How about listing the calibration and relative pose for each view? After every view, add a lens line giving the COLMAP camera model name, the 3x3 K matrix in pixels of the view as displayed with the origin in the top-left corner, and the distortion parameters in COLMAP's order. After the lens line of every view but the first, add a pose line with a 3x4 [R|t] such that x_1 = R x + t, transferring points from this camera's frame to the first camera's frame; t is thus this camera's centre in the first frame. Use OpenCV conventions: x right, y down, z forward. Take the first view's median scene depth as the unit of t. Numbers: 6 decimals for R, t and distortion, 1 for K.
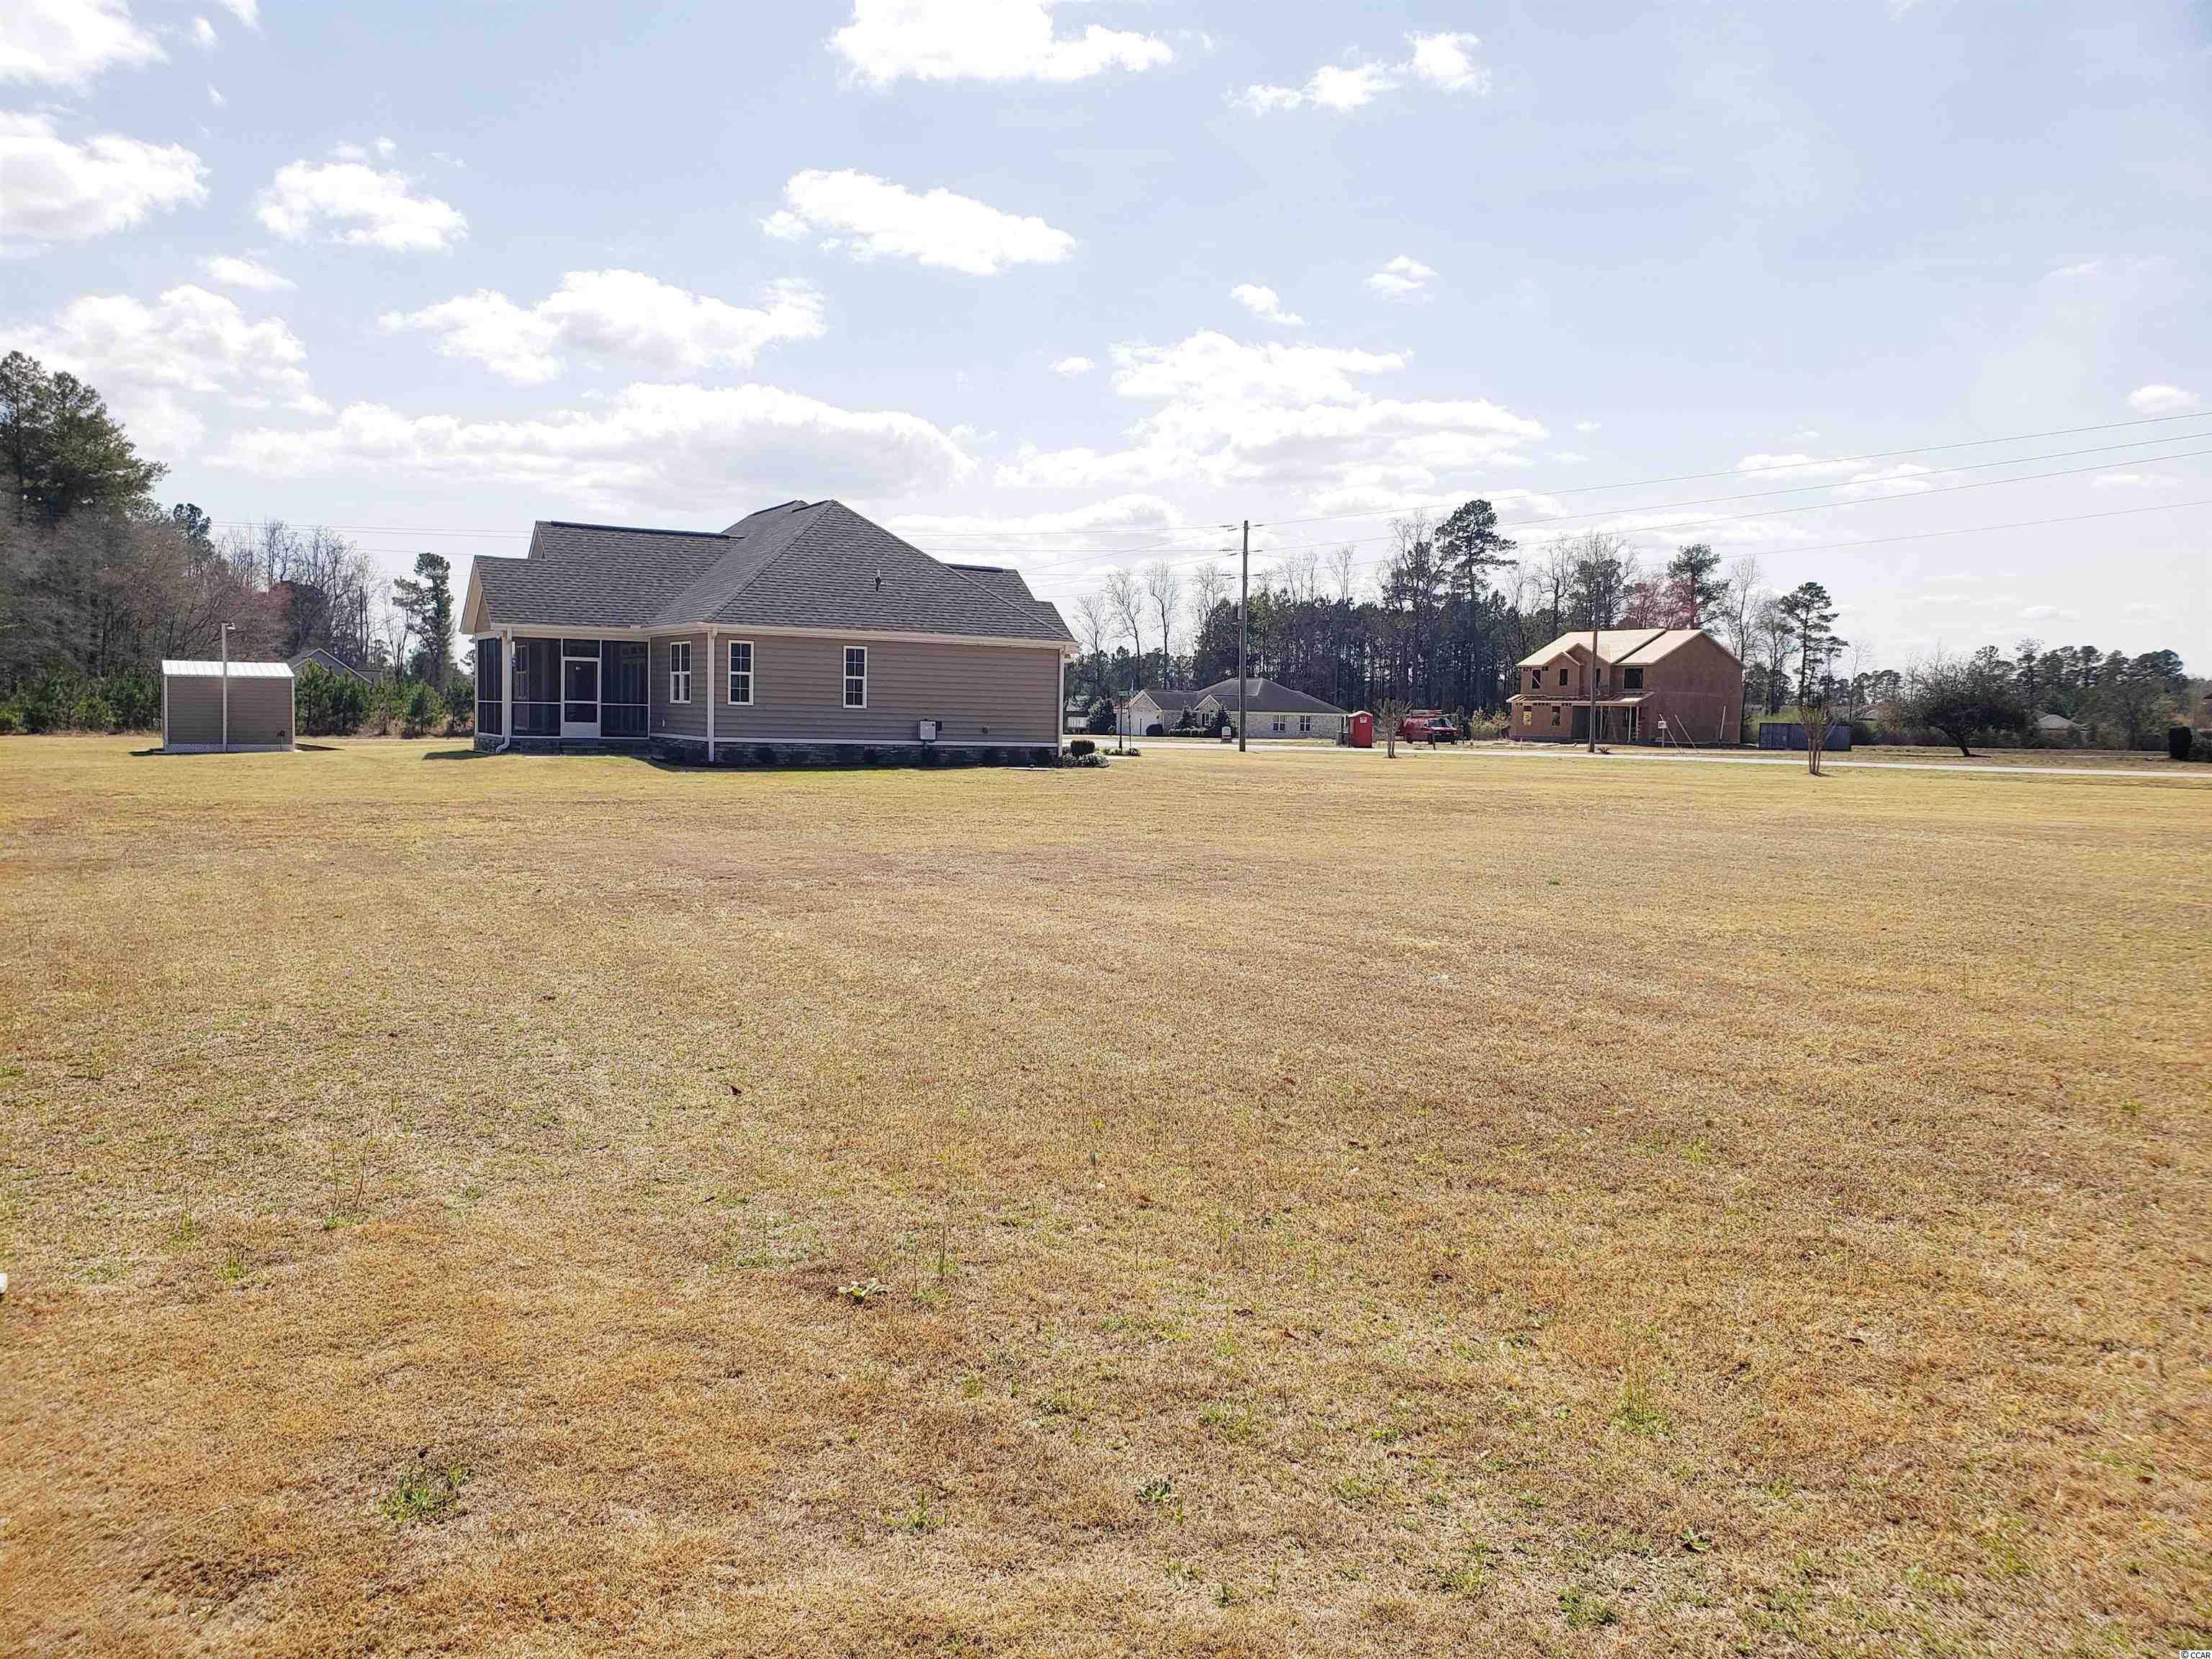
lens RADIAL K [[1698.1, 0, 1128.9], [0, 1698.1, 801.0], [0, 0, 1]] dist [0.106935, -0.215830]
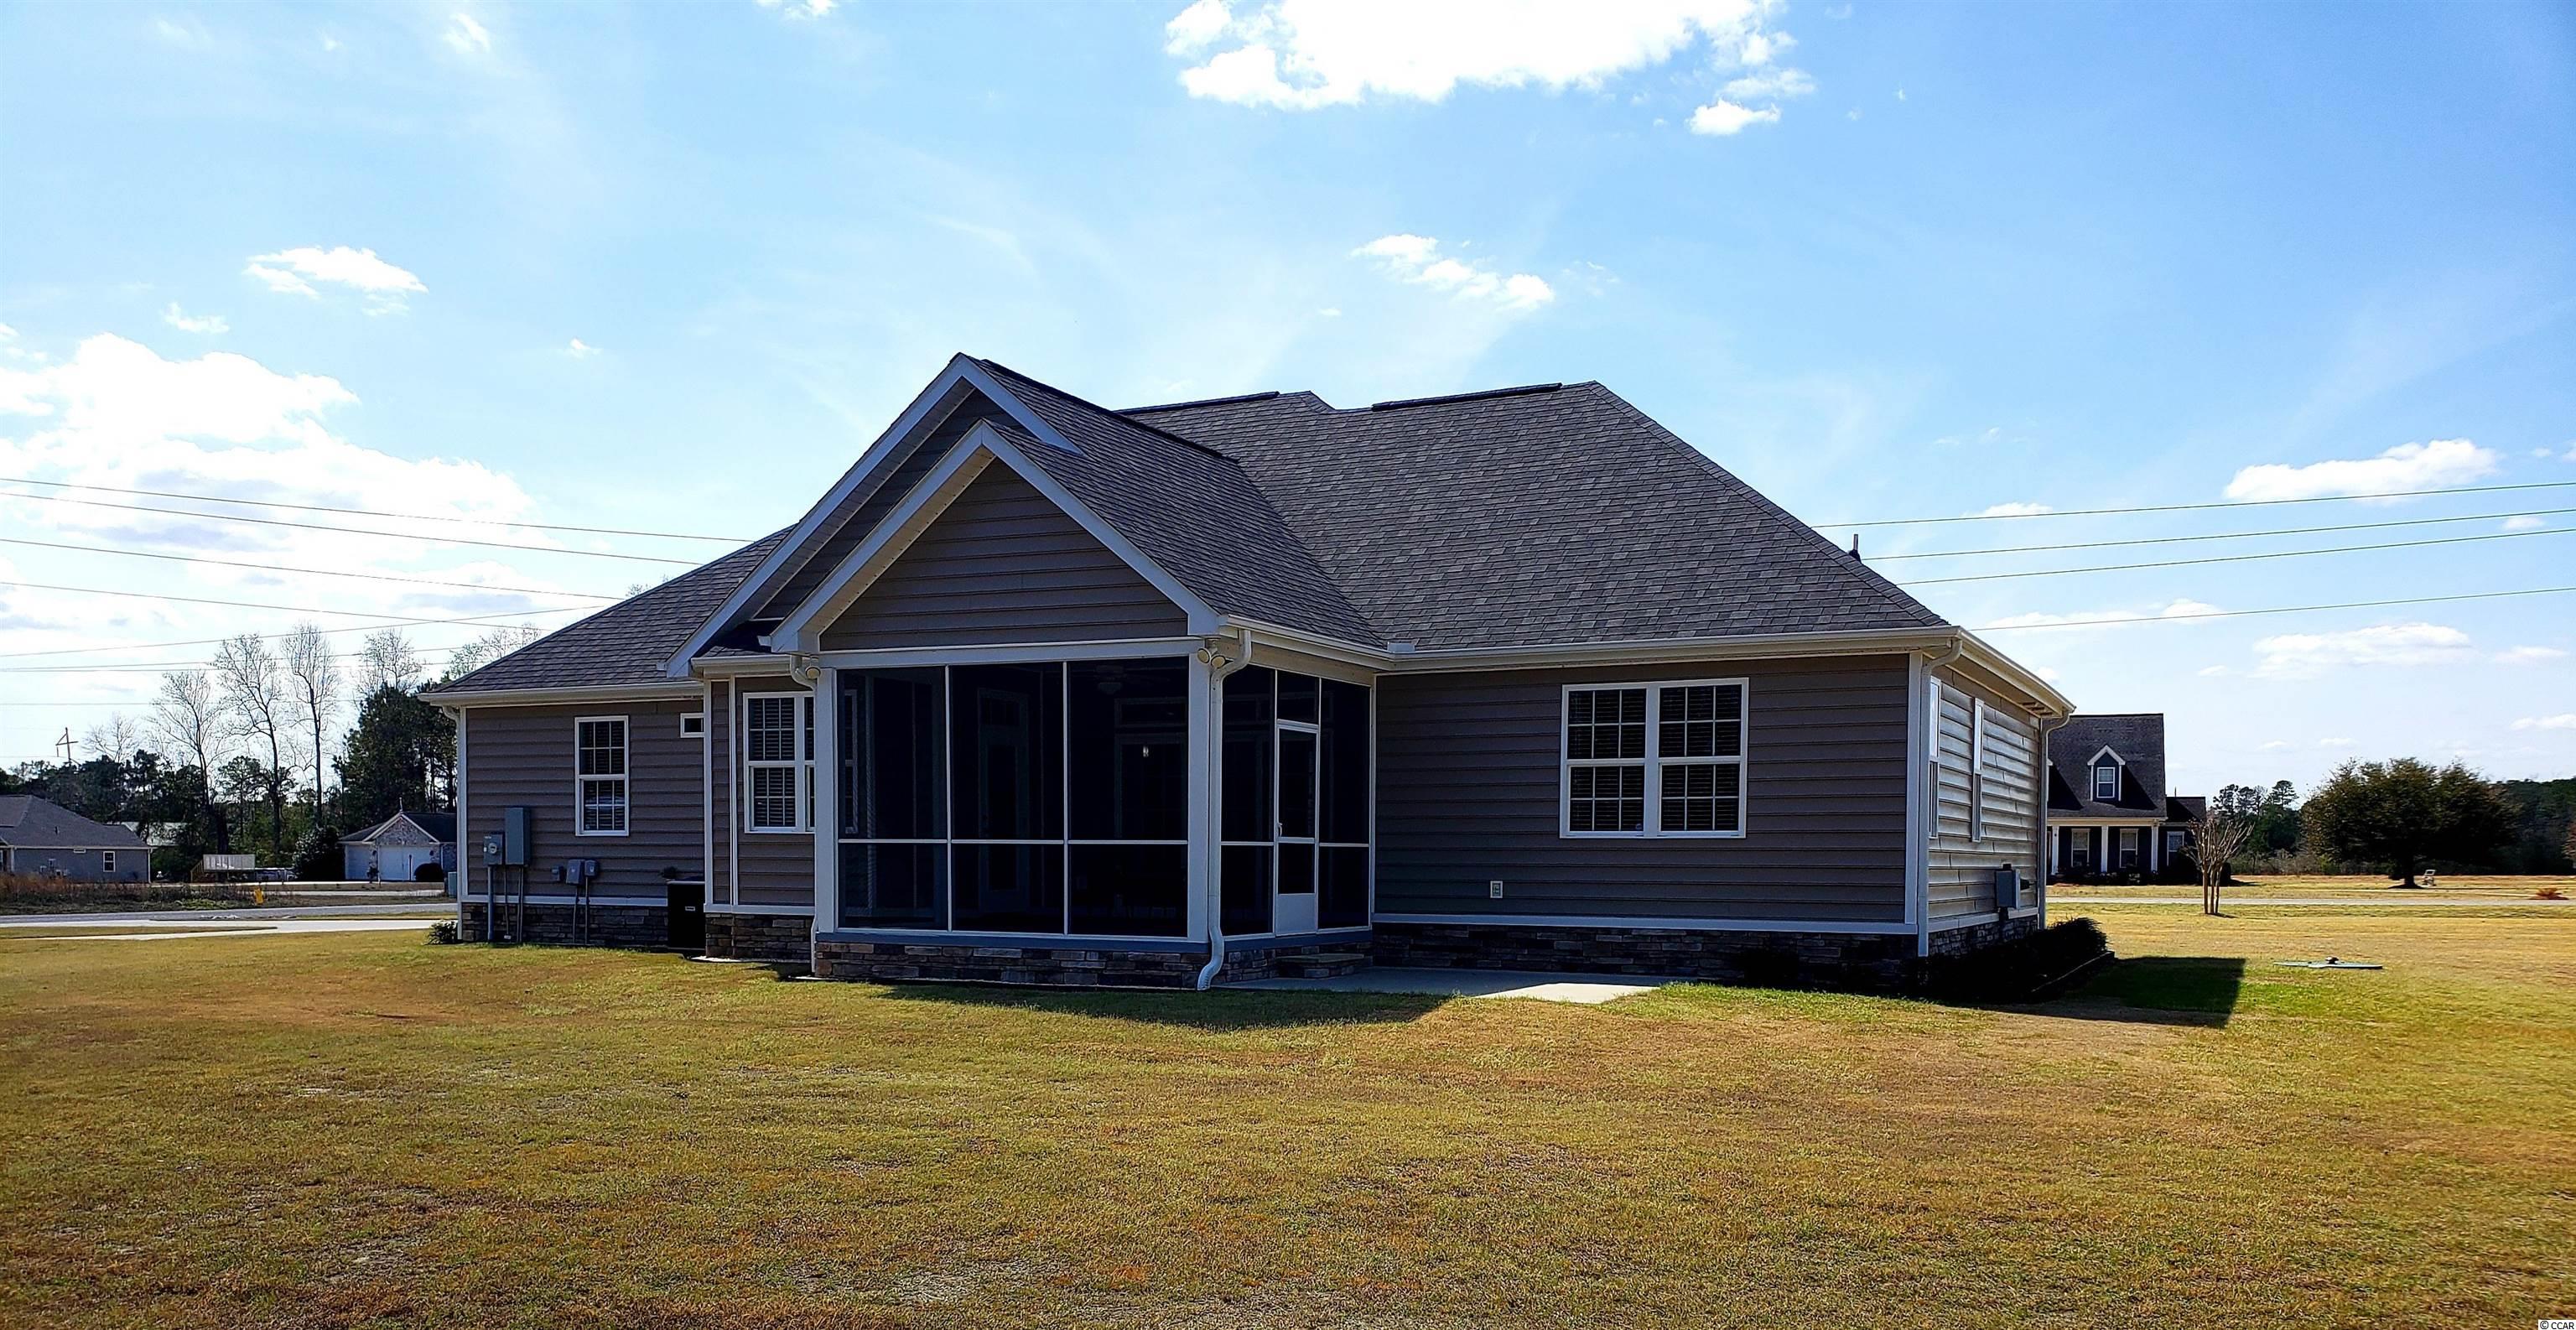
lens RADIAL K [[1970.3, 0, 1288.0], [0, 1970.3, 665.0], [0, 0, 1]] dist [0.003076, 0.002022]
pose [[0.819786, 0.038407, 0.571380, -0.448502], [0.041368, 0.991170, -0.125976, -0.032613], [-0.571173, 0.126910, 0.810959, 0.509129]]
